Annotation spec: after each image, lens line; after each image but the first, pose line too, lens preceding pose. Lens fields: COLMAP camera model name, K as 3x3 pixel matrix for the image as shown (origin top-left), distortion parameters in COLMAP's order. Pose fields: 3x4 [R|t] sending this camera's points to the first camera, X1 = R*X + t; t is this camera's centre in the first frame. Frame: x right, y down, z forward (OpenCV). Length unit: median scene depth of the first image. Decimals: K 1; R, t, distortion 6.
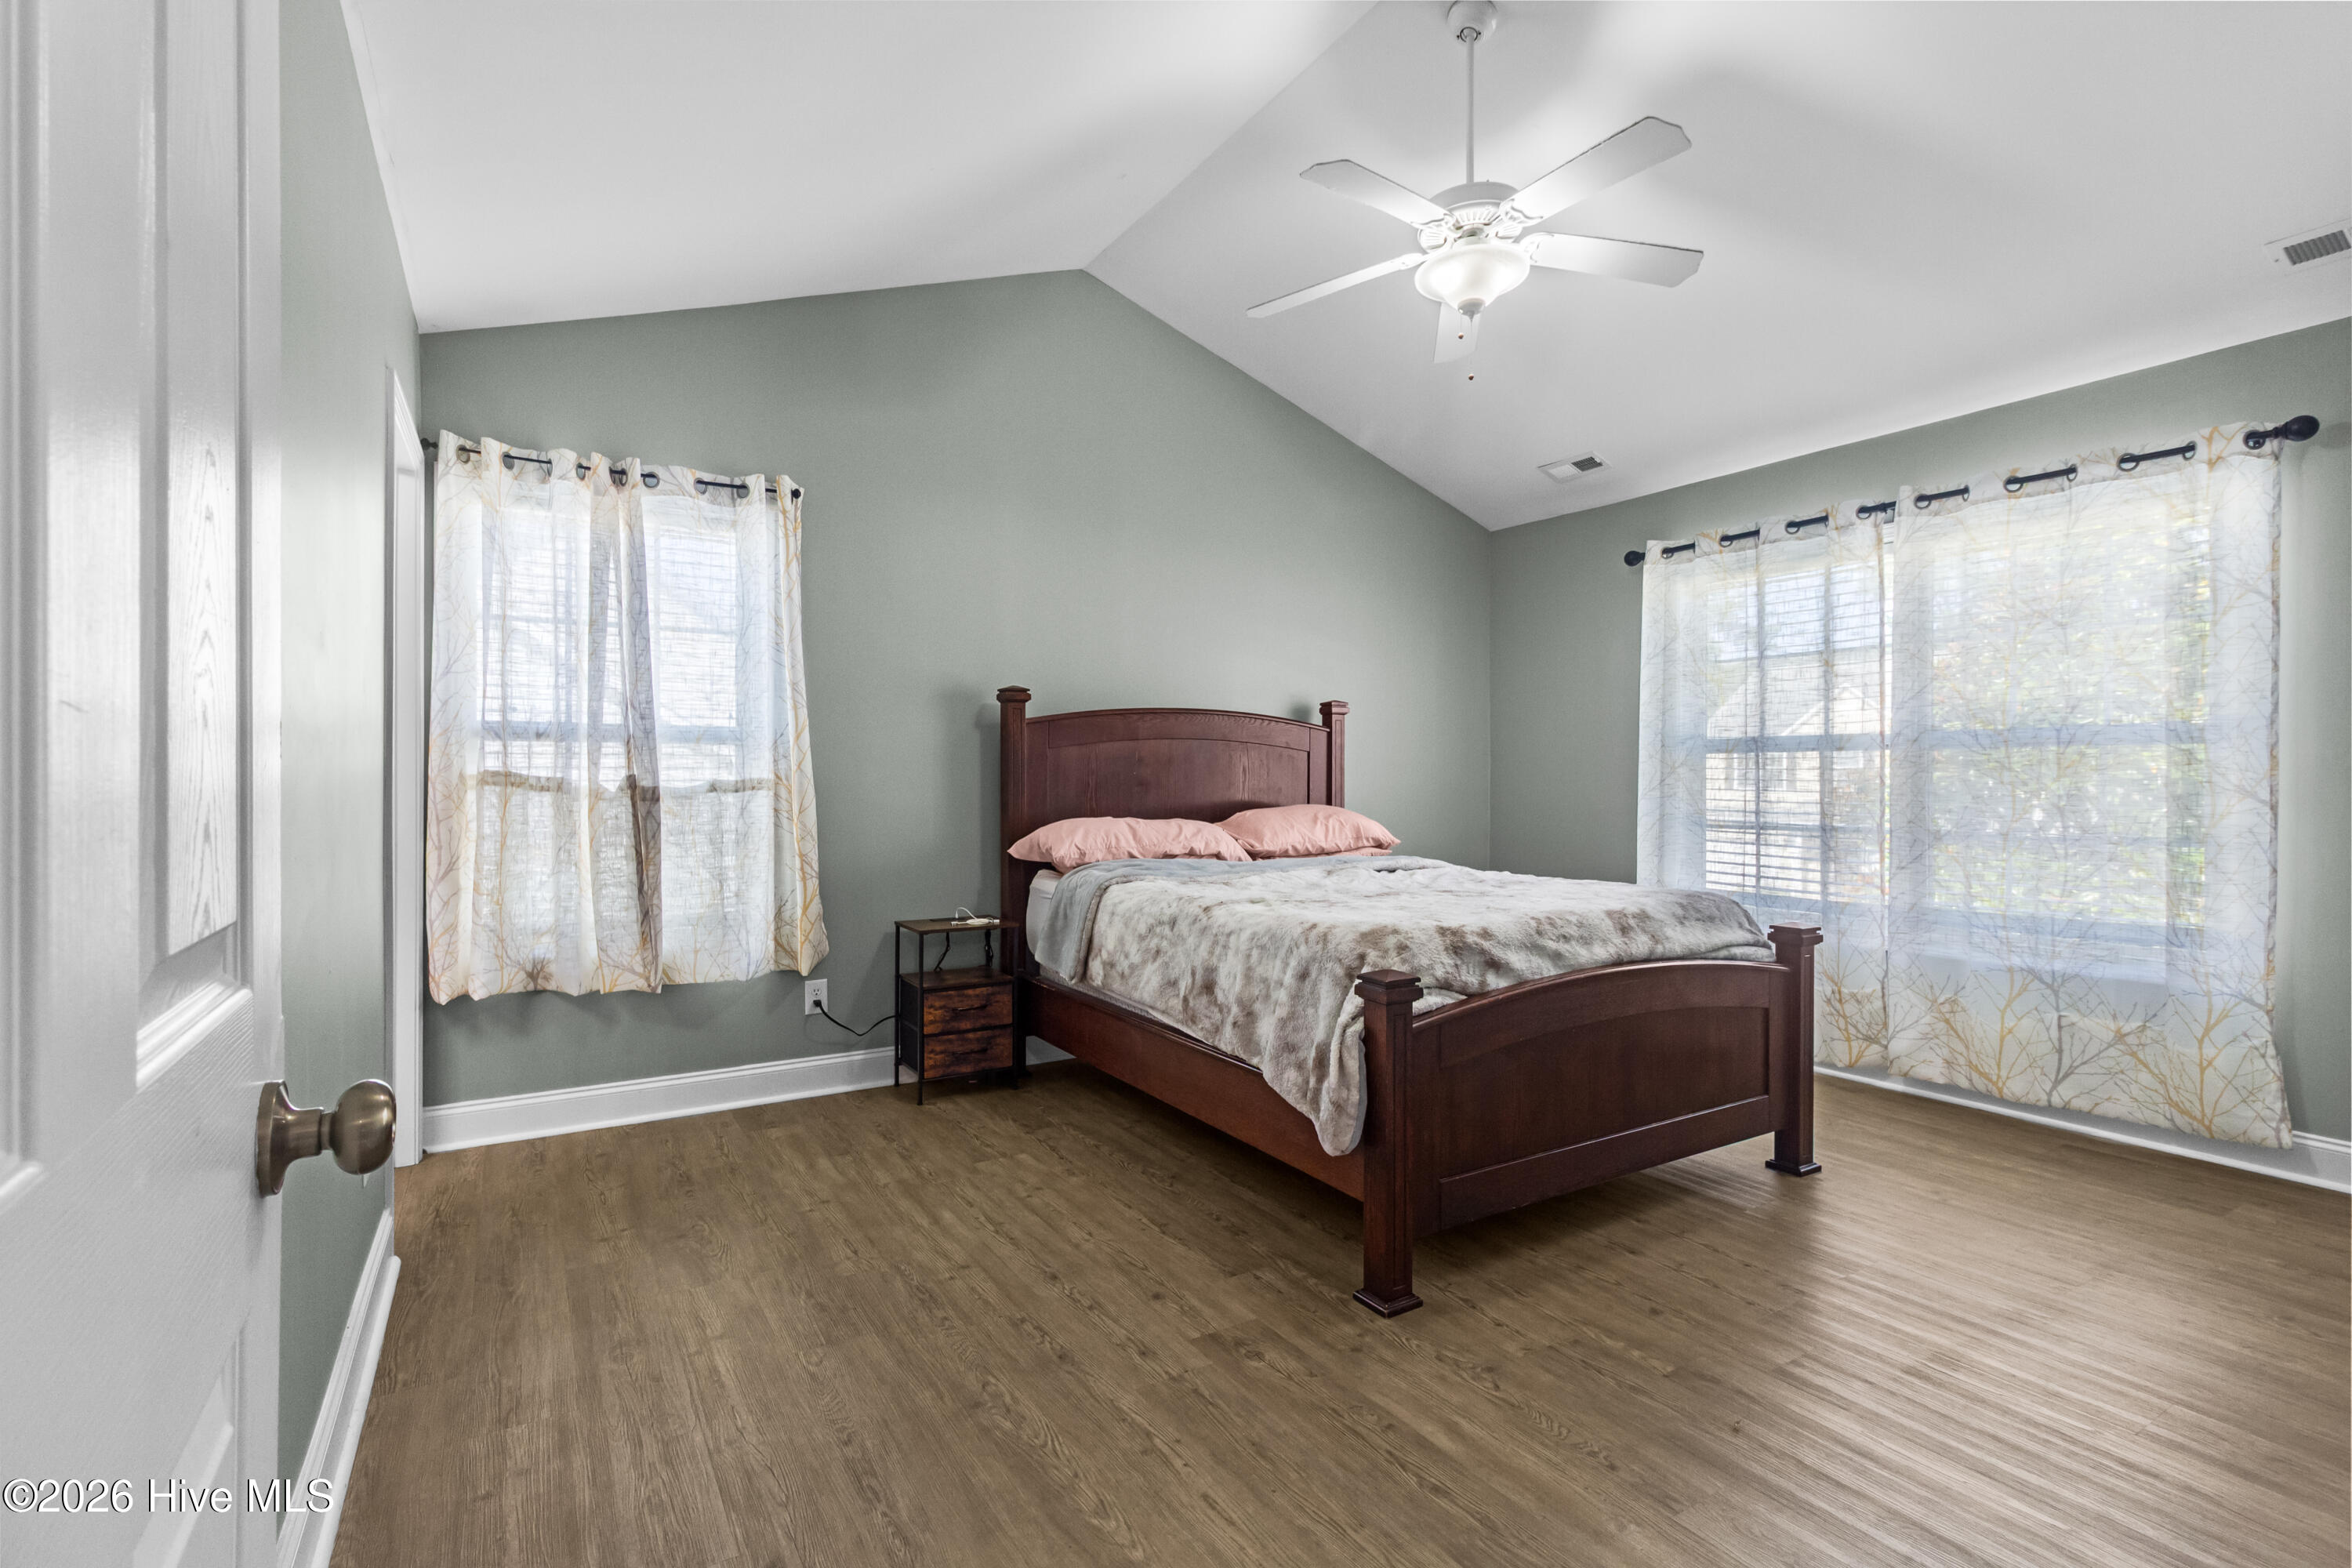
lens RADIAL K [[1101.4, 0, 1188.7], [0, 1101.4, 780.8], [0, 0, 1]] dist [0.012915, 0.000382]
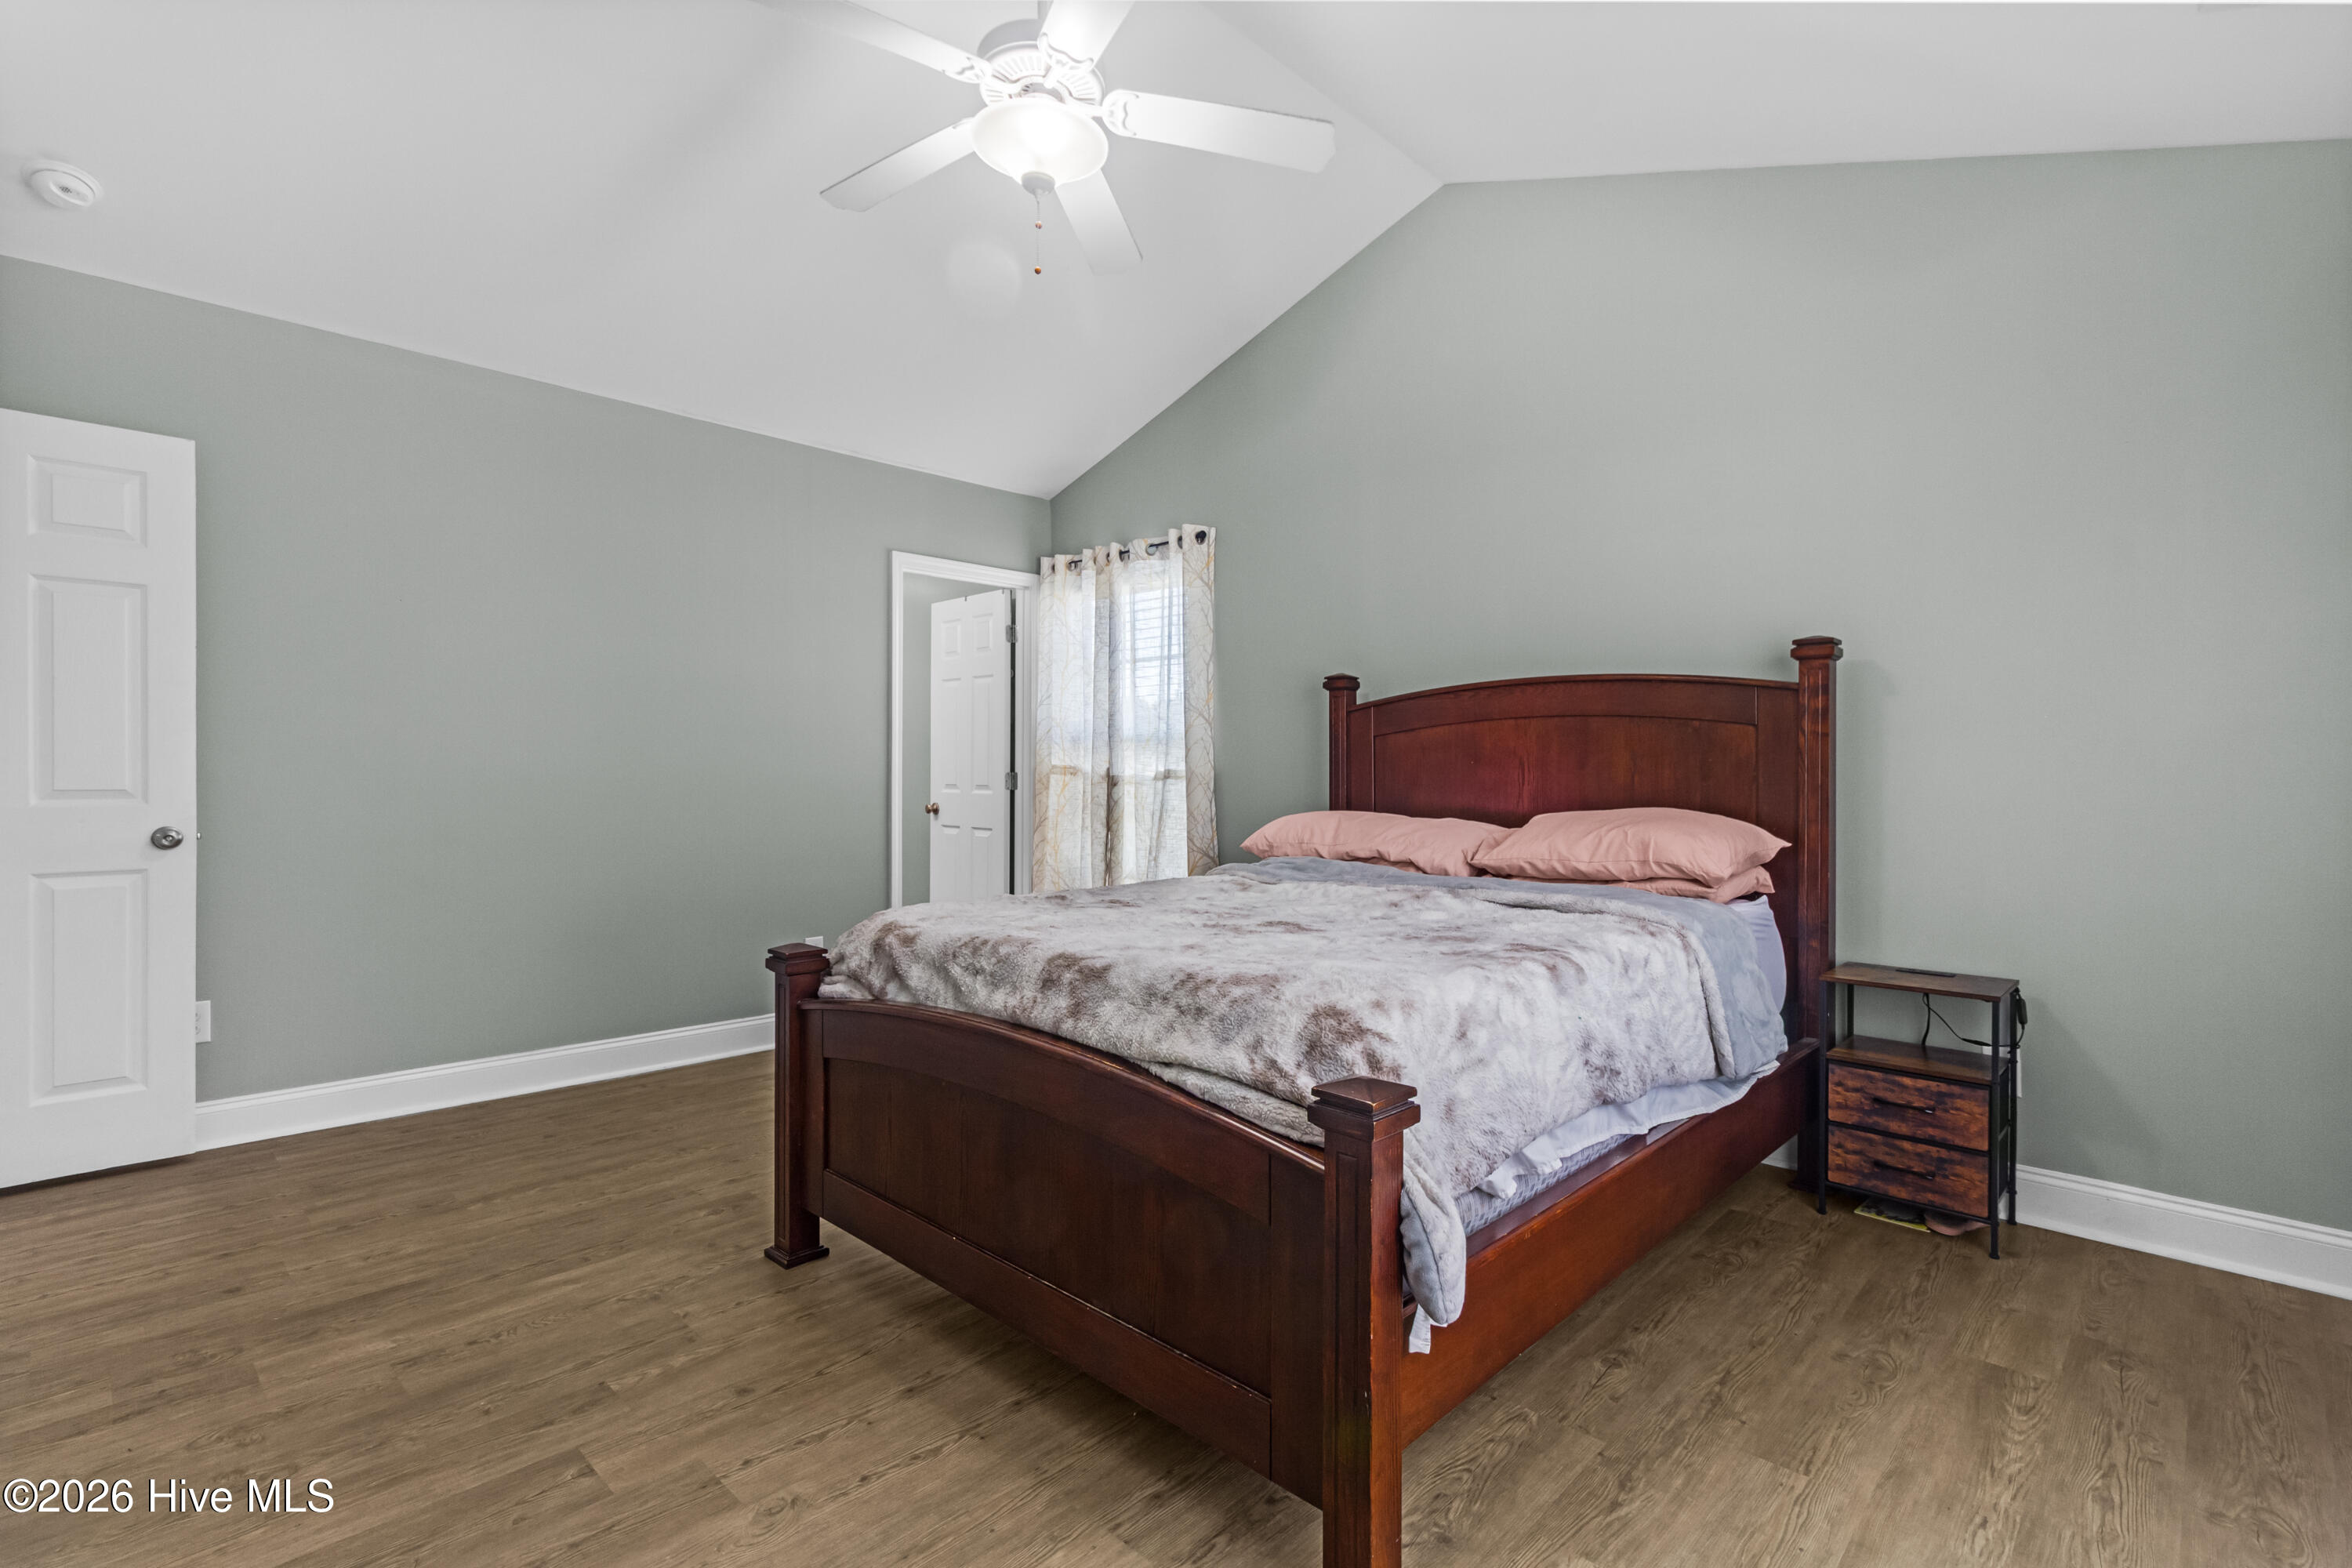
lens RADIAL K [[1101.4, 0, 1186.3], [0, 1101.4, 777.1], [0, 0, 1]] dist [0.012915, 0.000382]
pose [[0.234939, 0.004359, -0.972000, 1.138646], [-0.005221, 0.999981, 0.003222, 0.004272], [0.971996, 0.004318, 0.234958, 0.970669]]
